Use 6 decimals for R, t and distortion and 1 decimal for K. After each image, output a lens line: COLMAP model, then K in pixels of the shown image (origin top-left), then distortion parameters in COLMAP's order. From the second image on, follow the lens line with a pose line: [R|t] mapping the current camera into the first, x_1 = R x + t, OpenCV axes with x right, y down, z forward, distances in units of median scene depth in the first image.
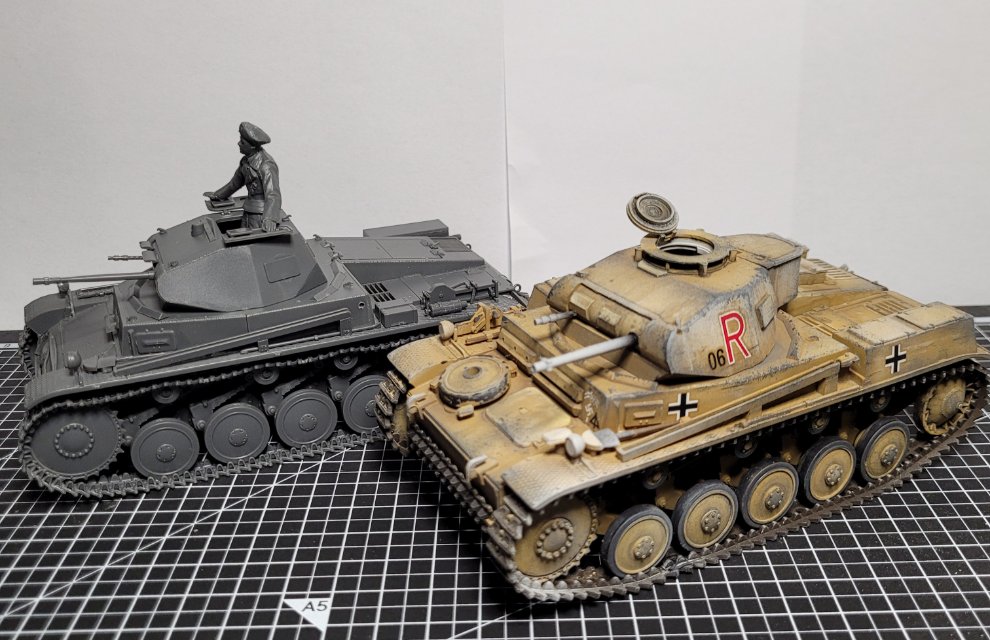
lens RADIAL K [[1023.3, 0, 495.0], [0, 1023.3, 320.0], [0, 0, 1]] dist [0.014974, 0.007353]
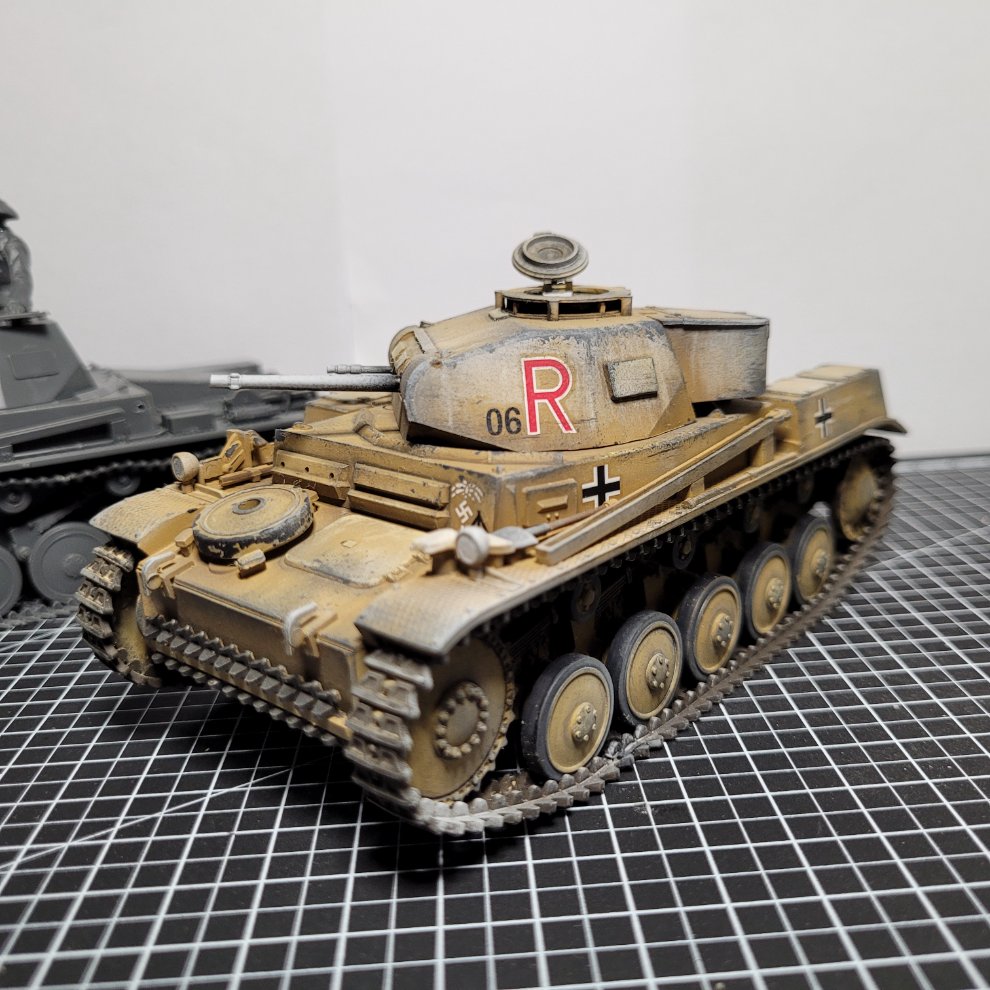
lens RADIAL K [[1046.2, 0, 484.5], [0, 1046.2, 499.9], [0, 0, 1]] dist [-0.011408, -0.008748]
pose [[0.936663, -0.121164, 0.328605, -0.097071], [0.173266, 0.975700, -0.134120, 0.159451], [-0.304370, 0.182561, 0.934896, 0.391579]]
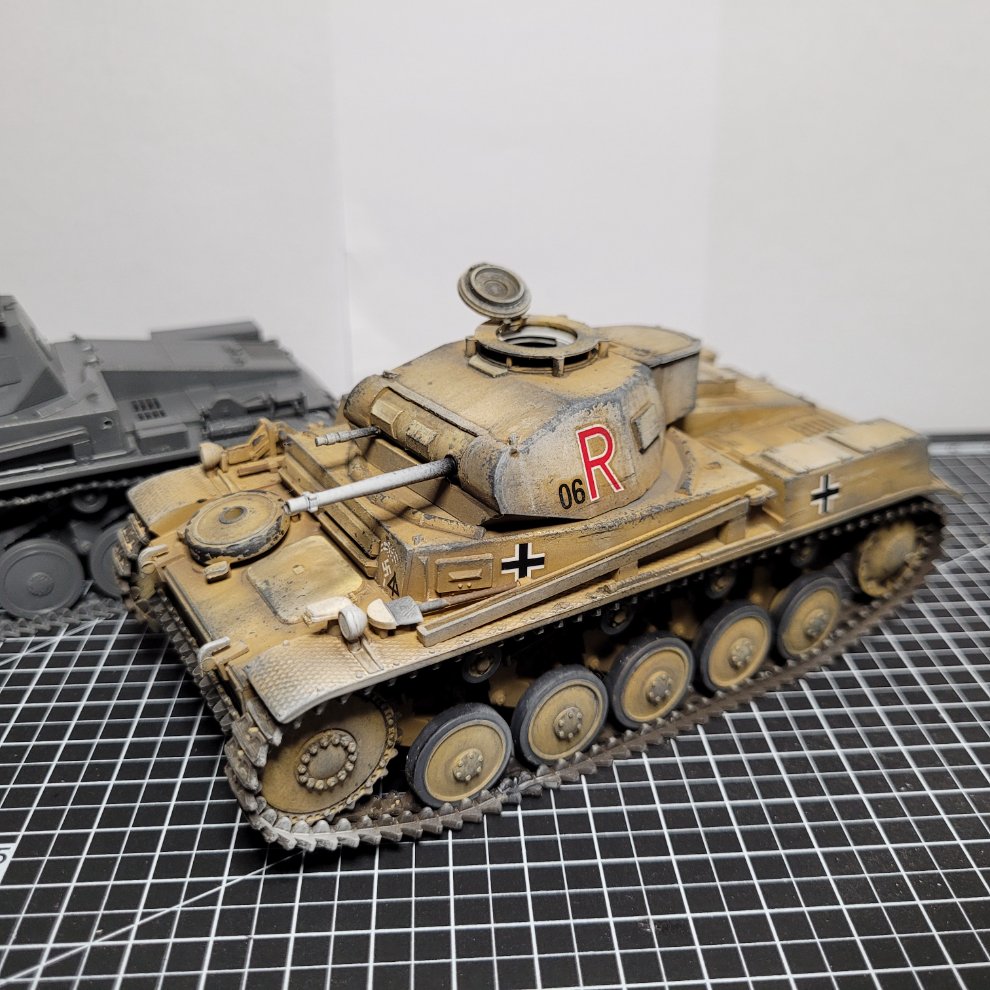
lens RADIAL K [[1046.2, 0, 484.5], [0, 1046.2, 499.9], [0, 0, 1]] dist [-0.011408, -0.008748]
pose [[0.998538, -0.002763, 0.053977, 0.114412], [0.000995, 0.999463, 0.032745, 0.018407], [-0.054038, -0.032644, 0.998005, 0.286964]]
